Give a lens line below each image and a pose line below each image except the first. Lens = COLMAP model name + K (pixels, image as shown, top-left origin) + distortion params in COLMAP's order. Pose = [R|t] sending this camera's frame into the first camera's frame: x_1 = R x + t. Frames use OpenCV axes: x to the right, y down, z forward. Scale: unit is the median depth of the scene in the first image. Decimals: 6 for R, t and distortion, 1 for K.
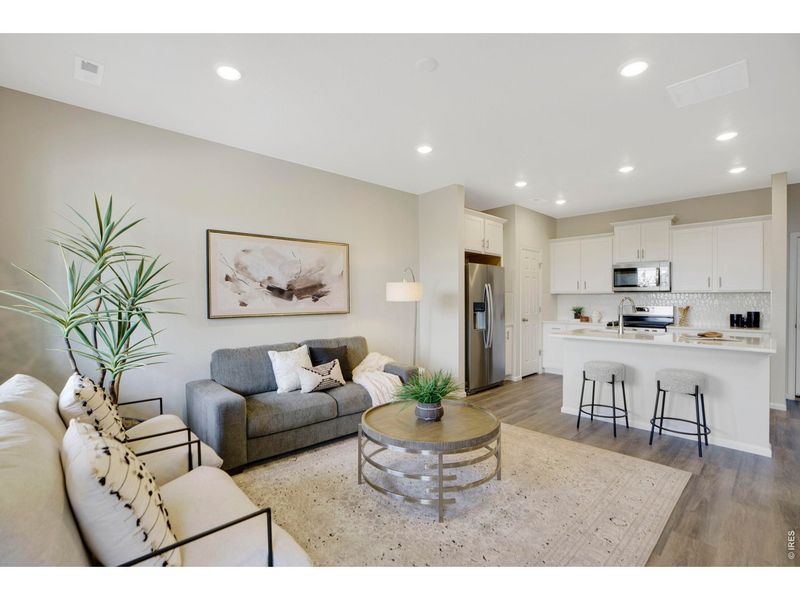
lens RADIAL K [[369.7, 0, 407.4], [0, 369.7, 299.4], [0, 0, 1]] dist [-0.045662, 0.012463]
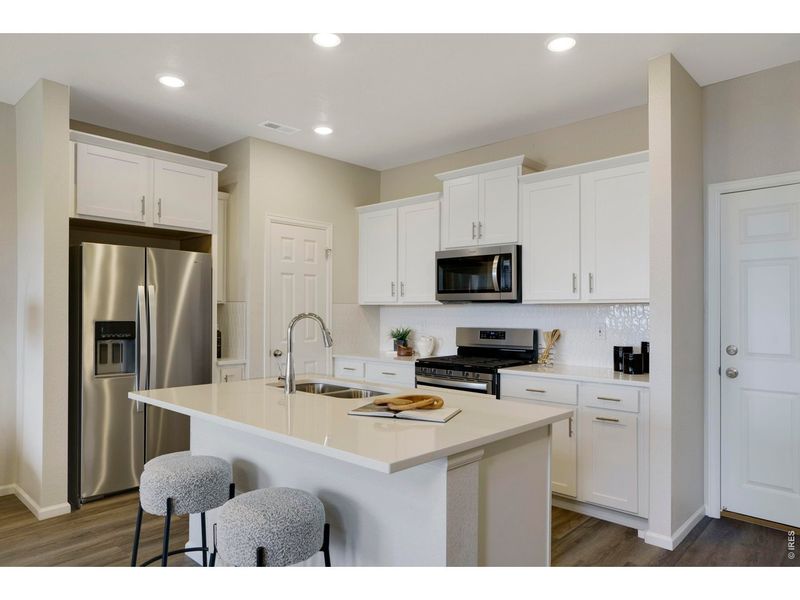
lens RADIAL K [[534.1, 0, 393.9], [0, 534.1, 314.5], [0, 0, 1]] dist [0.009397, 0.001178]
pose [[0.998430, 0.004343, 0.055849, 0.479092], [-0.004538, 0.999984, 0.003380, -0.004901], [-0.055833, -0.003628, 0.998434, 0.223934]]
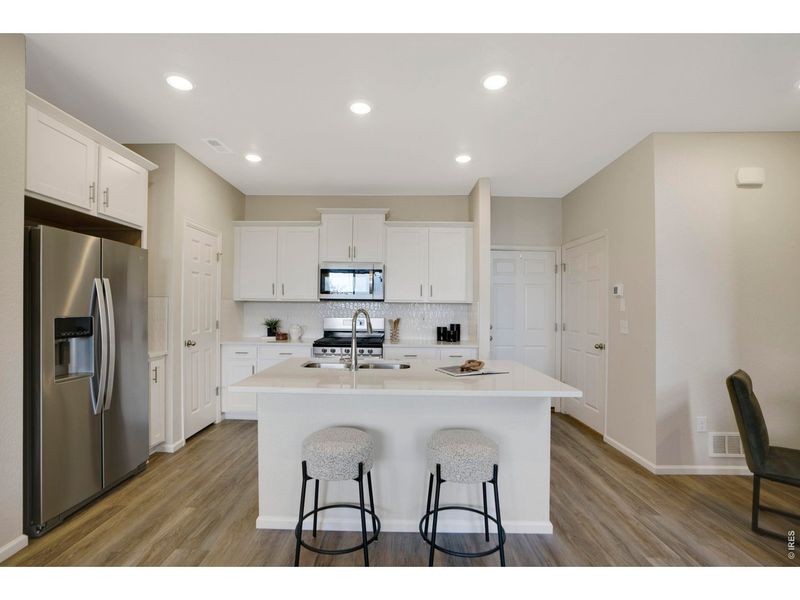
lens RADIAL K [[369.7, 0, 399.2], [0, 369.7, 306.5], [0, 0, 1]] dist [-0.045662, 0.012463]
pose [[0.698783, 0.008551, 0.715283, 0.141453], [-0.009747, 0.999950, -0.002432, -0.006937], [-0.715267, -0.005272, 0.698831, 0.366823]]
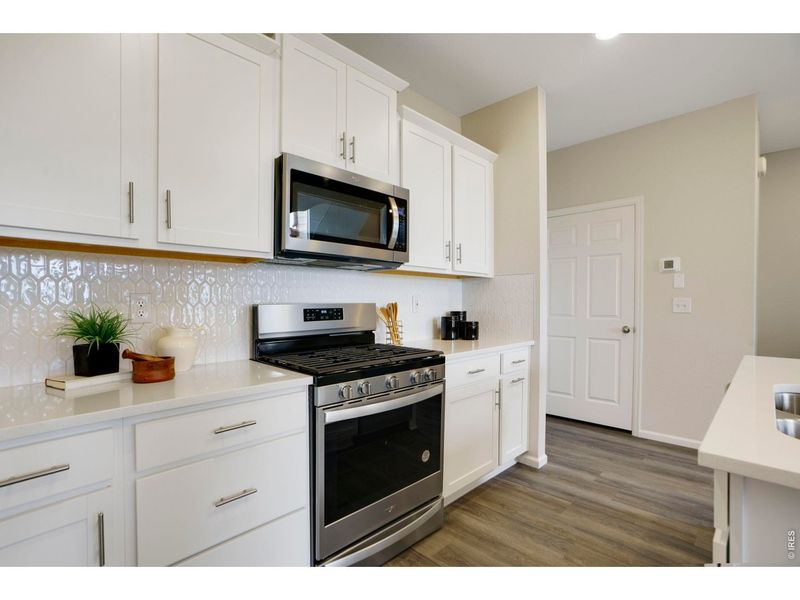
lens RADIAL K [[369.7, 0, 401.2], [0, 369.7, 308.2], [0, 0, 1]] dist [-0.045662, 0.012463]
pose [[0.006974, -0.016401, 0.999841, 0.301875], [0.004731, 0.999855, 0.016369, 0.016742], [-0.999964, 0.004616, 0.007050, 0.951652]]
